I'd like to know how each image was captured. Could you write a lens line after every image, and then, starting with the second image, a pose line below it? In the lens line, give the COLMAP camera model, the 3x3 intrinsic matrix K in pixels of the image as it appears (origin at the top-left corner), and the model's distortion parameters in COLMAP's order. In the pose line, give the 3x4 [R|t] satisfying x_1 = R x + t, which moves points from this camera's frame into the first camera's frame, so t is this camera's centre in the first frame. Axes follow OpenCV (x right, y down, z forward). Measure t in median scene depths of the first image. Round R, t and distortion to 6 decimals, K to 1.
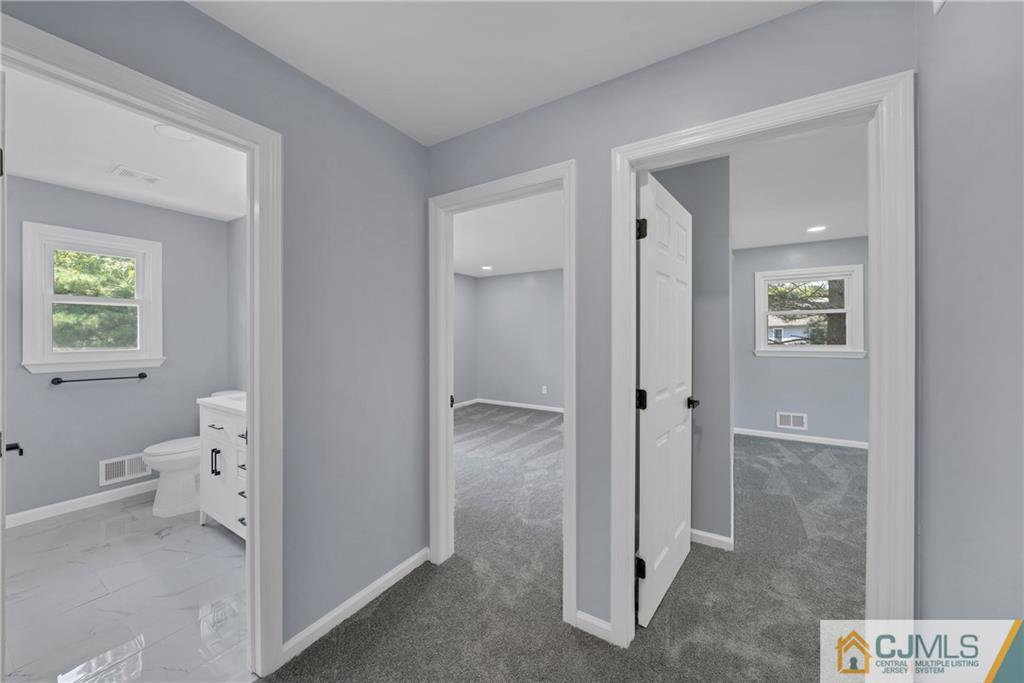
lens RADIAL K [[357.4, 0, 507.5], [0, 357.4, 337.5], [0, 0, 1]] dist [-0.002816, 0.000080]
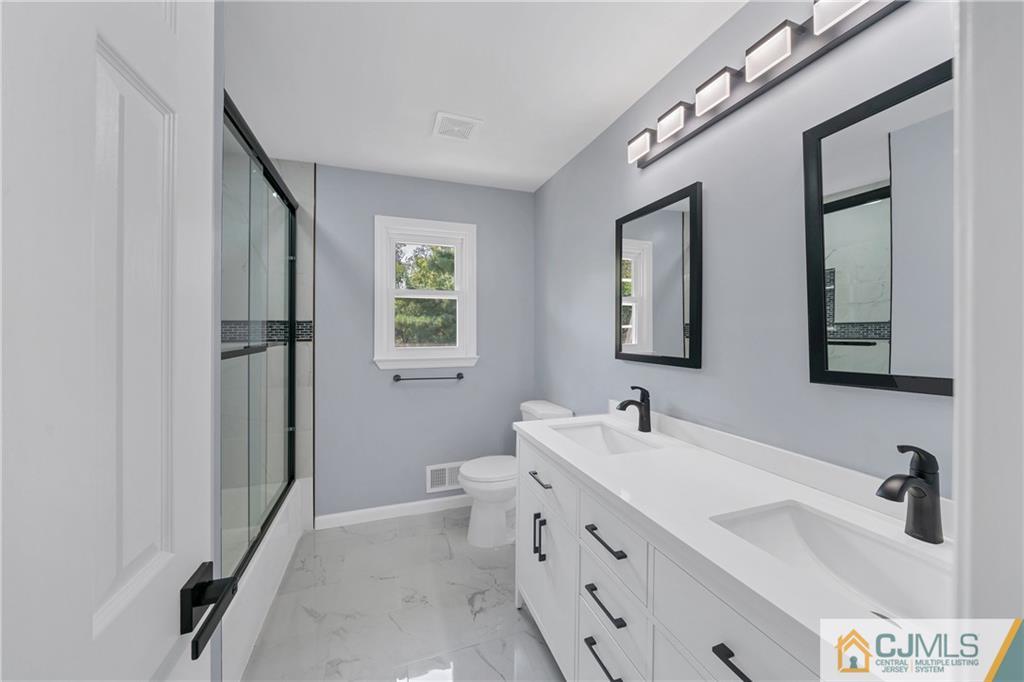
lens RADIAL K [[357.4, 0, 507.5], [0, 357.4, 337.0], [0, 0, 1]] dist [-0.002816, 0.000080]
pose [[0.779002, 0.011354, -0.626919, -0.299058], [-0.007250, 0.999932, 0.009101, 0.000152], [0.626980, -0.002545, 0.779031, 0.303675]]
